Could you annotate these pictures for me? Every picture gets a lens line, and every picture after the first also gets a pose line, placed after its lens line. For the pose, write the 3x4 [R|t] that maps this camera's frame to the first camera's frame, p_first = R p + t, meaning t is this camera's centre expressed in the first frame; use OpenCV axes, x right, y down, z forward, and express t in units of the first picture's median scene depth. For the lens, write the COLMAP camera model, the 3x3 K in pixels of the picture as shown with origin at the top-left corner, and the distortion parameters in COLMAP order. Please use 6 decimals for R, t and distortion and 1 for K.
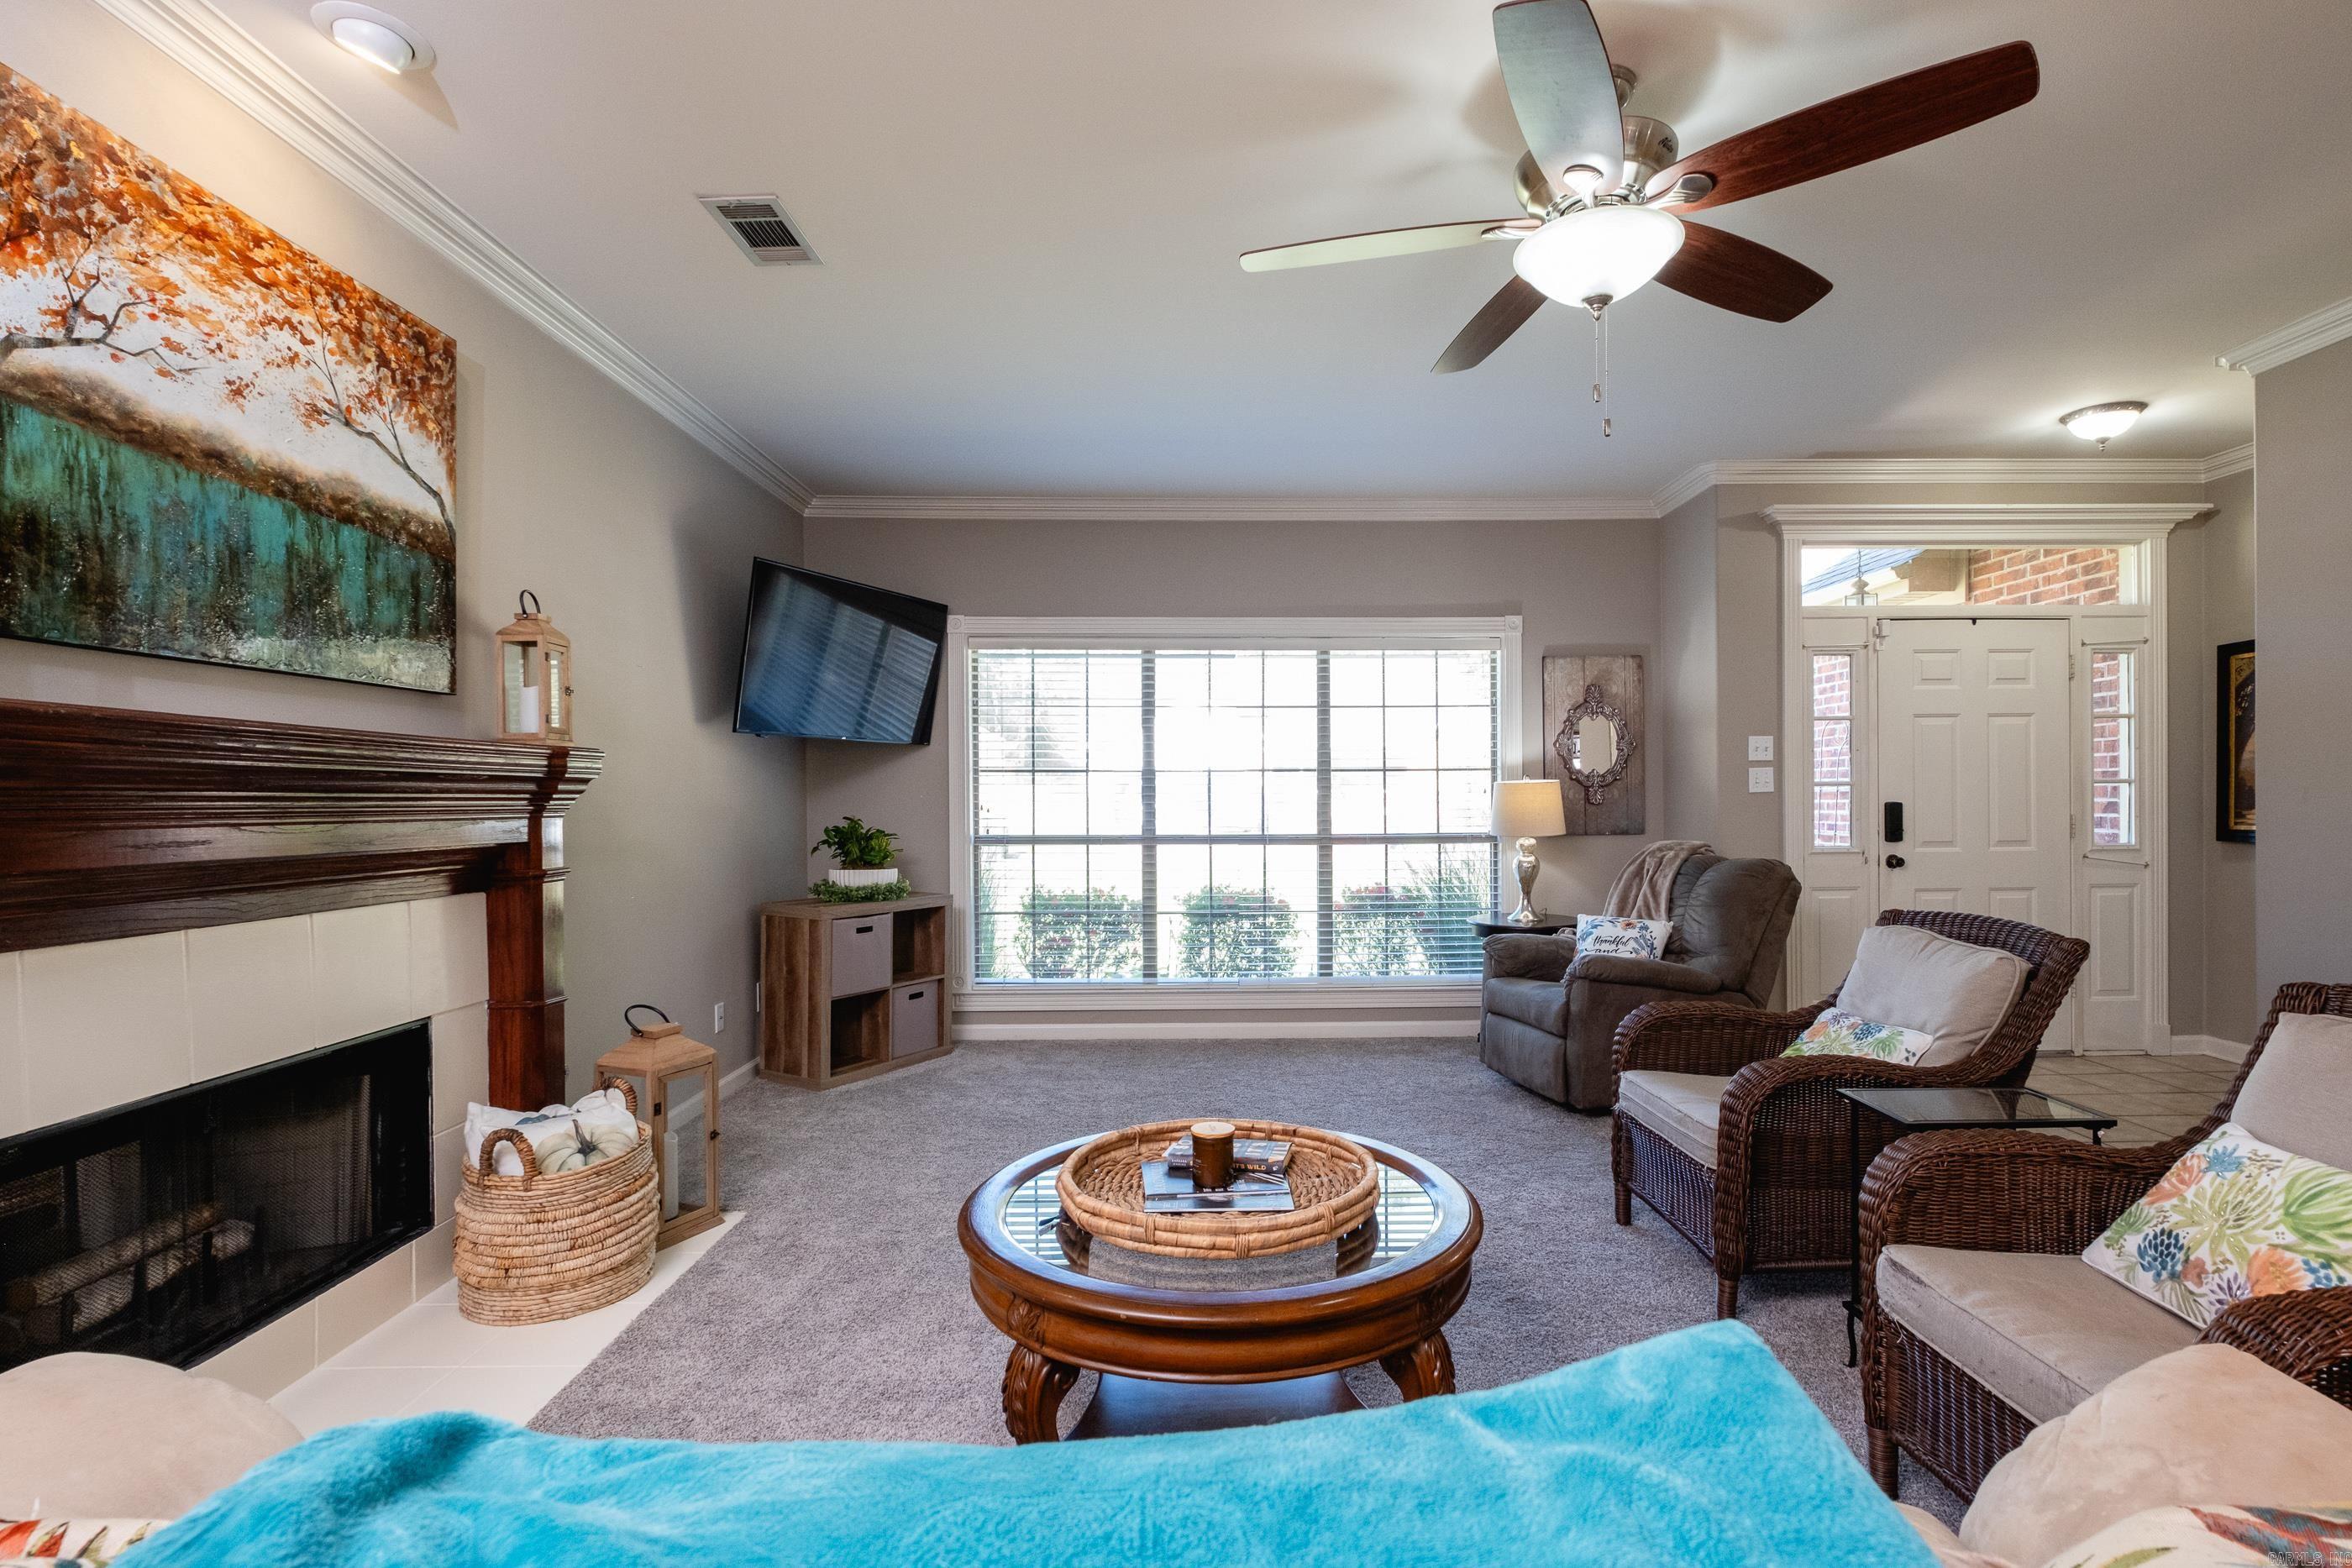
lens RADIAL K [[1095.8, 0, 1210.3], [0, 1095.8, 806.7], [0, 0, 1]] dist [0.006690, -0.006578]
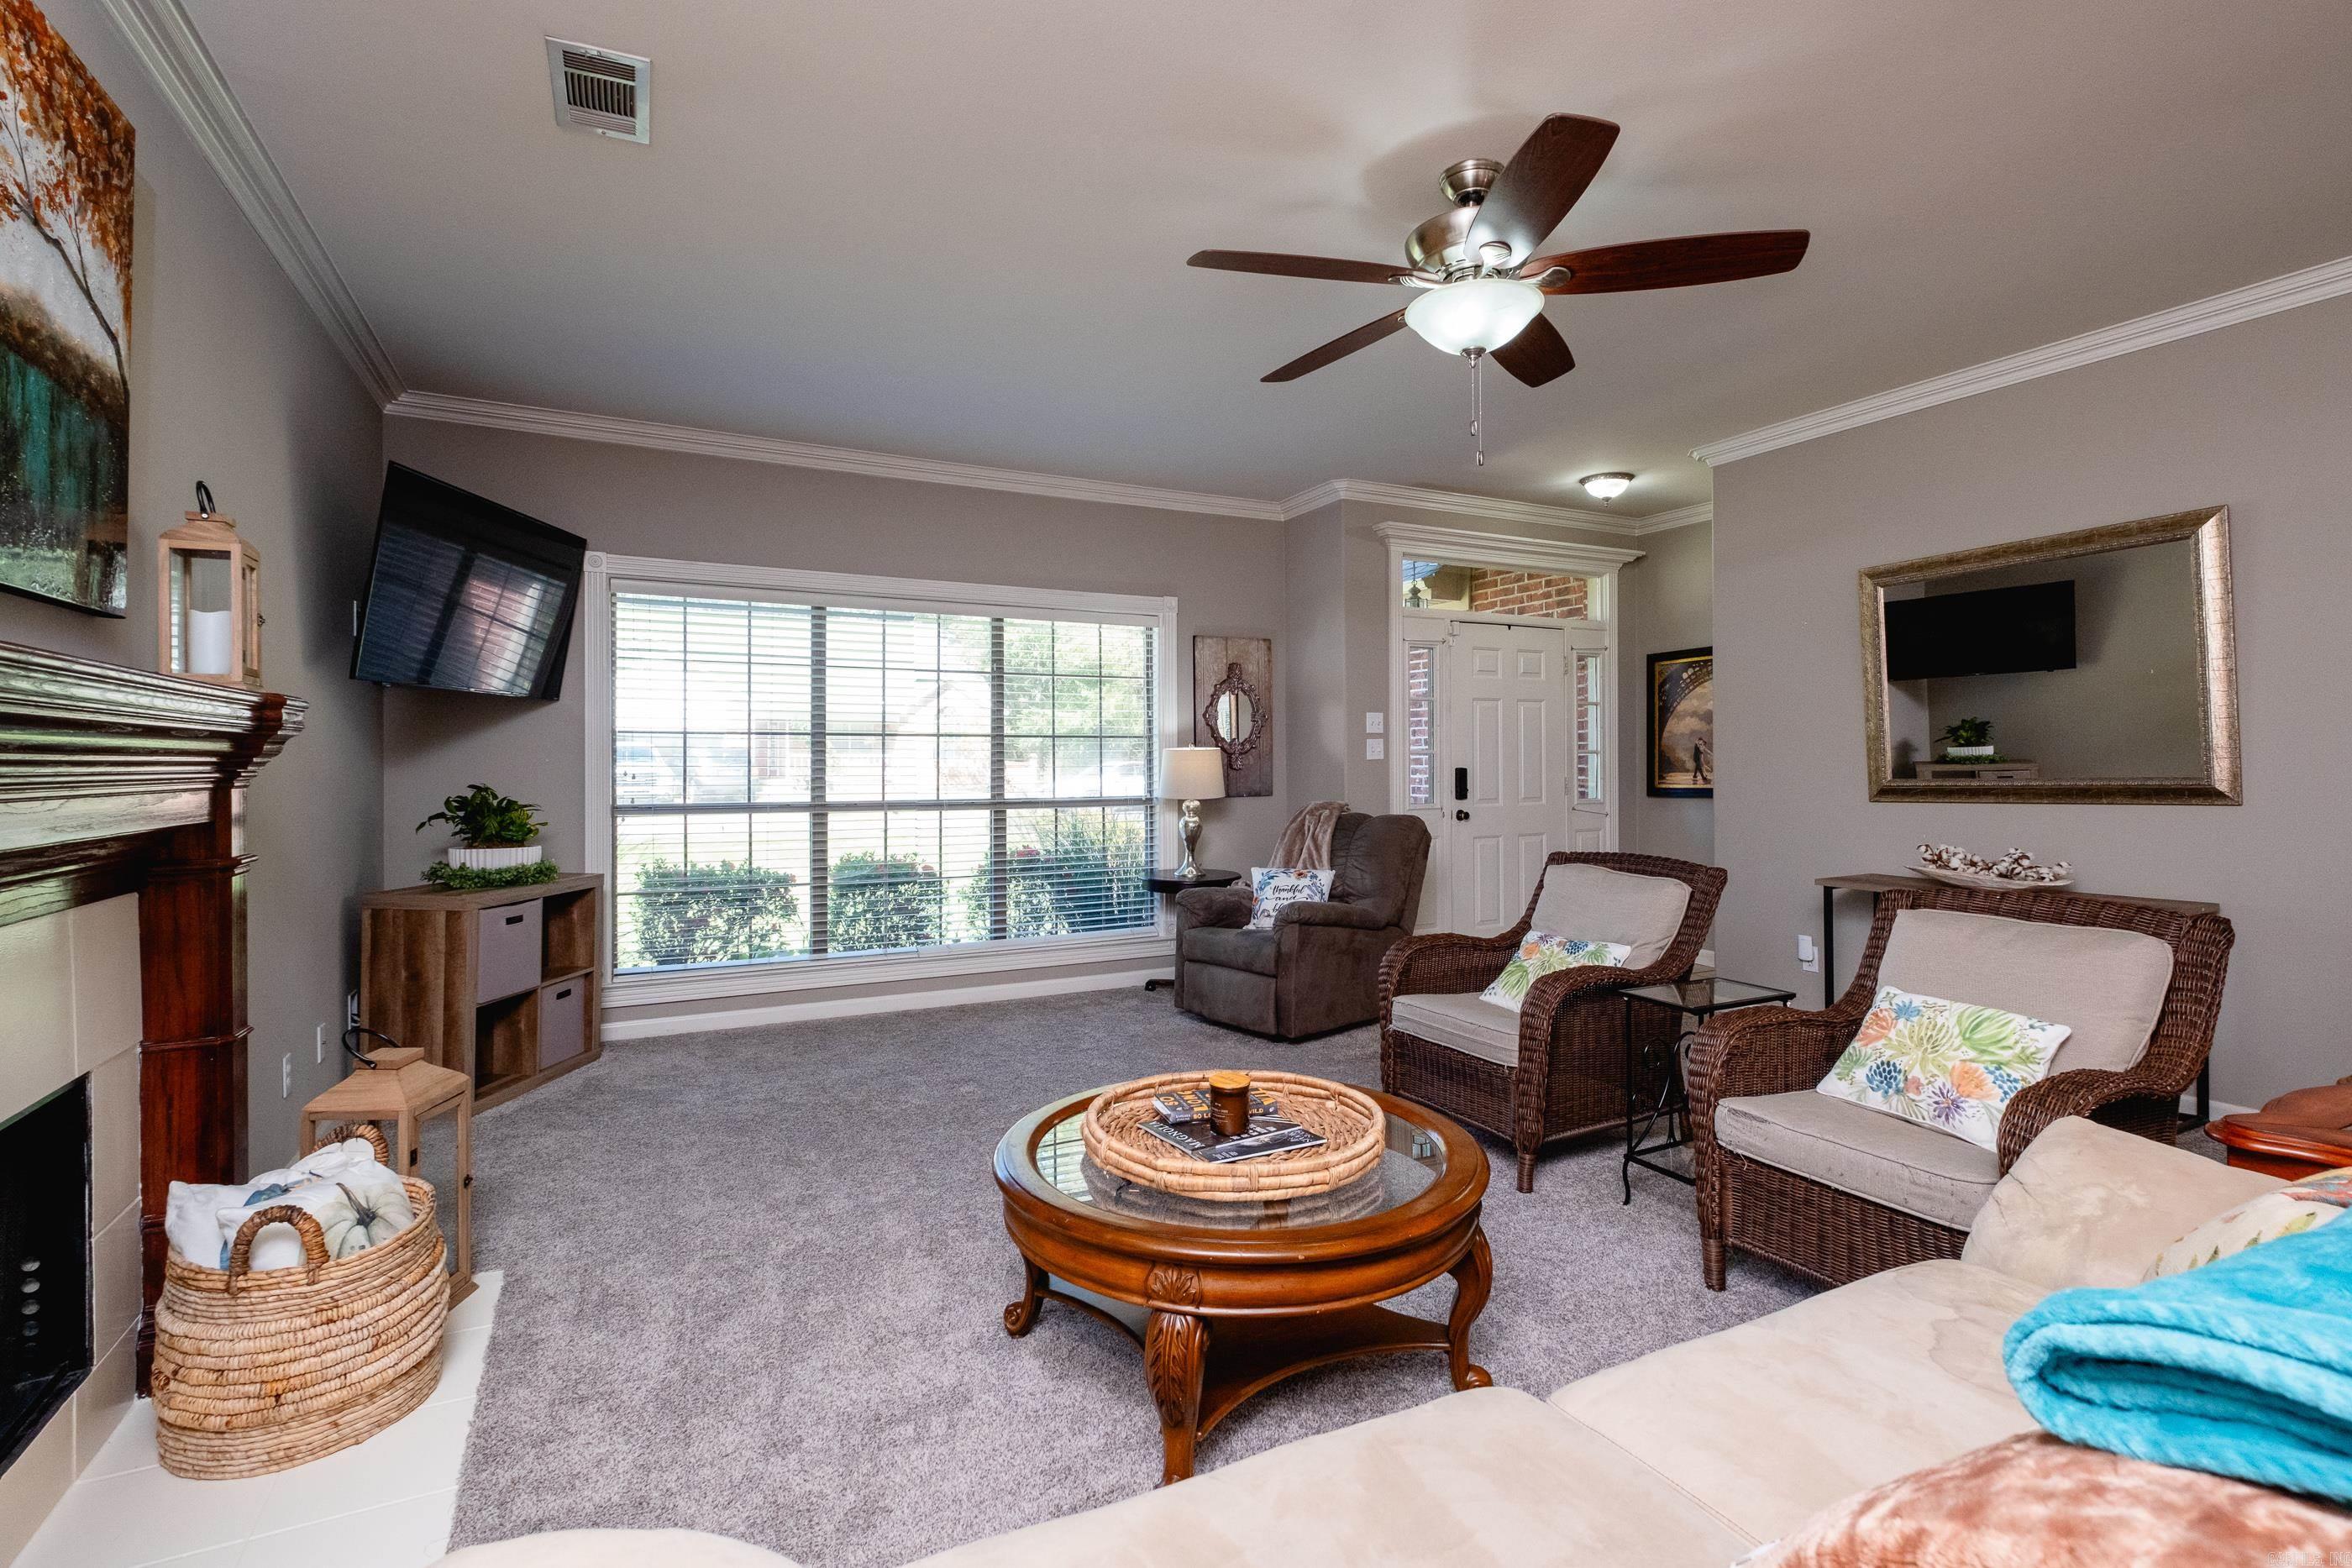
lens RADIAL K [[1079.6, 0, 1166.9], [0, 1079.6, 760.5], [0, 0, 1]] dist [-0.001099, -0.000325]
pose [[0.901314, 0.003639, 0.433152, -0.379304], [0.000729, 0.999951, -0.009918, -0.001229], [-0.433166, 0.009255, 0.901267, 0.069306]]
